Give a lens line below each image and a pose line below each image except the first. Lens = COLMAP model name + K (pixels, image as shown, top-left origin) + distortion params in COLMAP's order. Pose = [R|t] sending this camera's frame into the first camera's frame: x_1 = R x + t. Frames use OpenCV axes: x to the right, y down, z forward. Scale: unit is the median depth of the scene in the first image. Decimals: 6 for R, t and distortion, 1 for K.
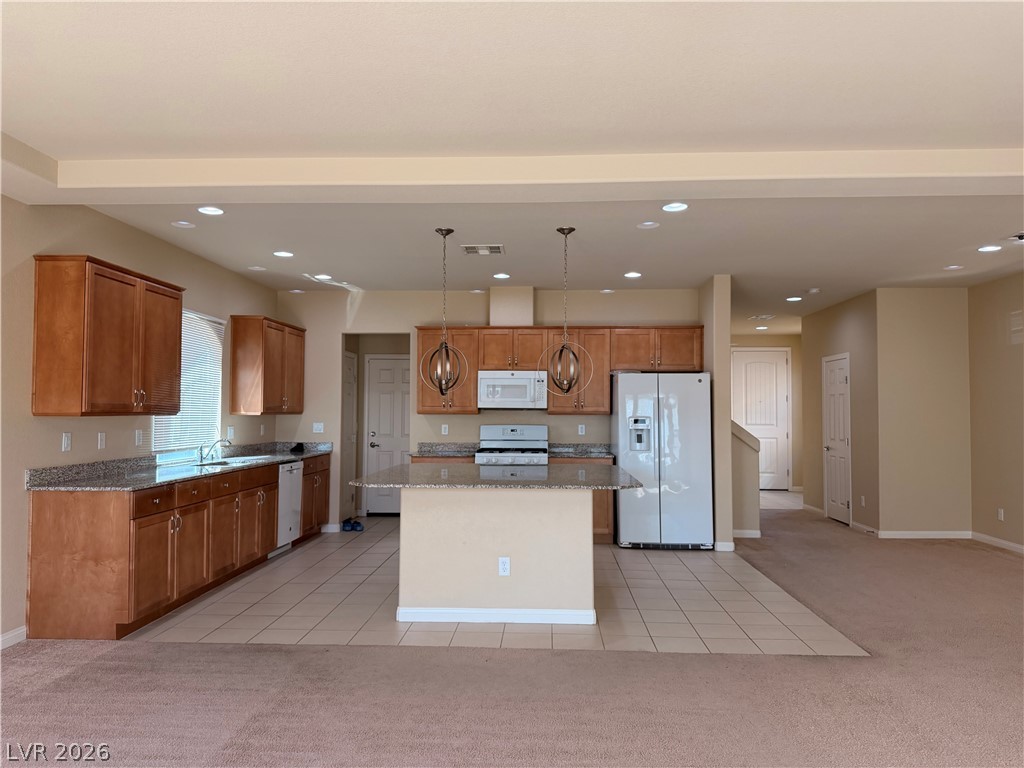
lens RADIAL K [[723.3, 0, 509.6], [0, 723.3, 383.4], [0, 0, 1]] dist [0.066445, 0.000108]
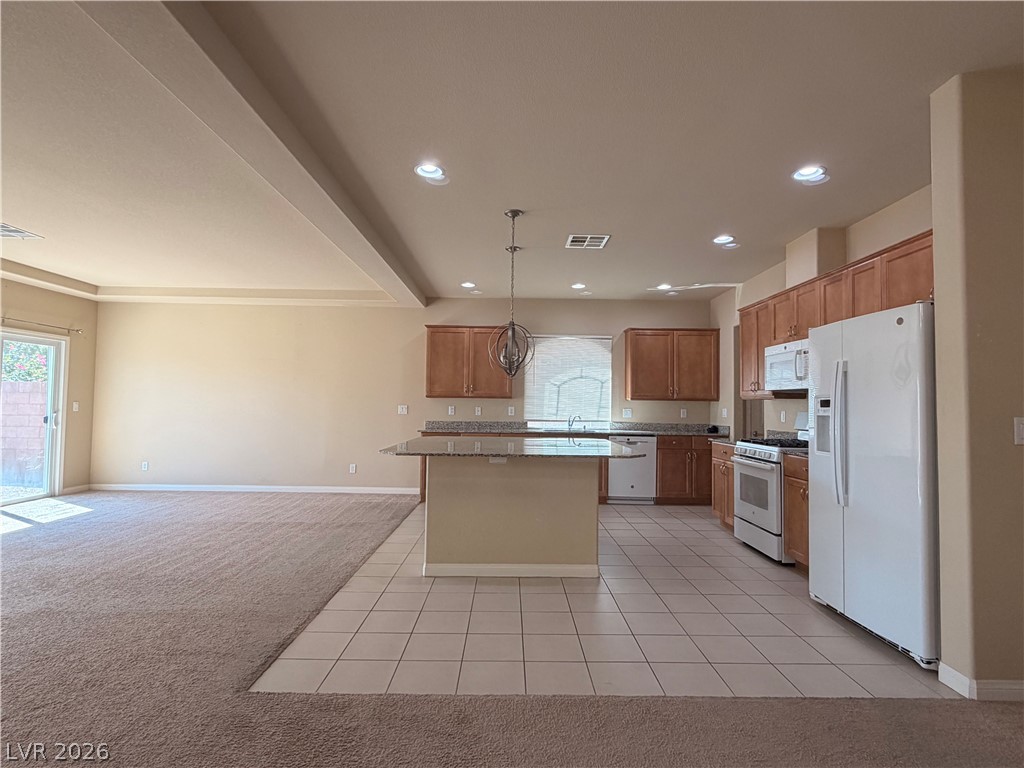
lens RADIAL K [[515.5, 0, 511.0], [0, 515.5, 385.1], [0, 0, 1]] dist [-0.003123, -0.000334]
pose [[0.061578, -0.042591, -0.997193, 0.597124], [0.028442, 0.998758, -0.040902, 0.046990], [0.997697, -0.025844, 0.062713, 0.711275]]
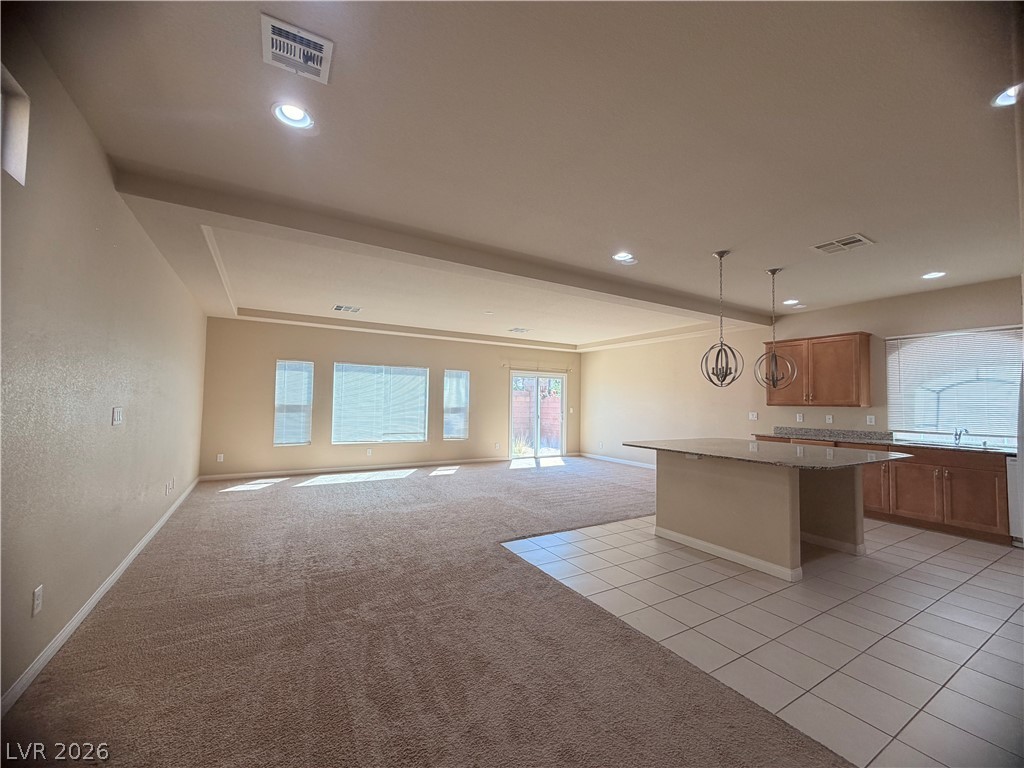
lens RADIAL K [[411.2, 0, 512.4], [0, 411.2, 384.5], [0, 0, 1]] dist [0.000649, -0.000135]
pose [[-0.829312, -0.041669, -0.557231, 0.567268], [0.003556, 0.996802, -0.079831, 0.049144], [0.558775, -0.068186, -0.826511, 1.030769]]
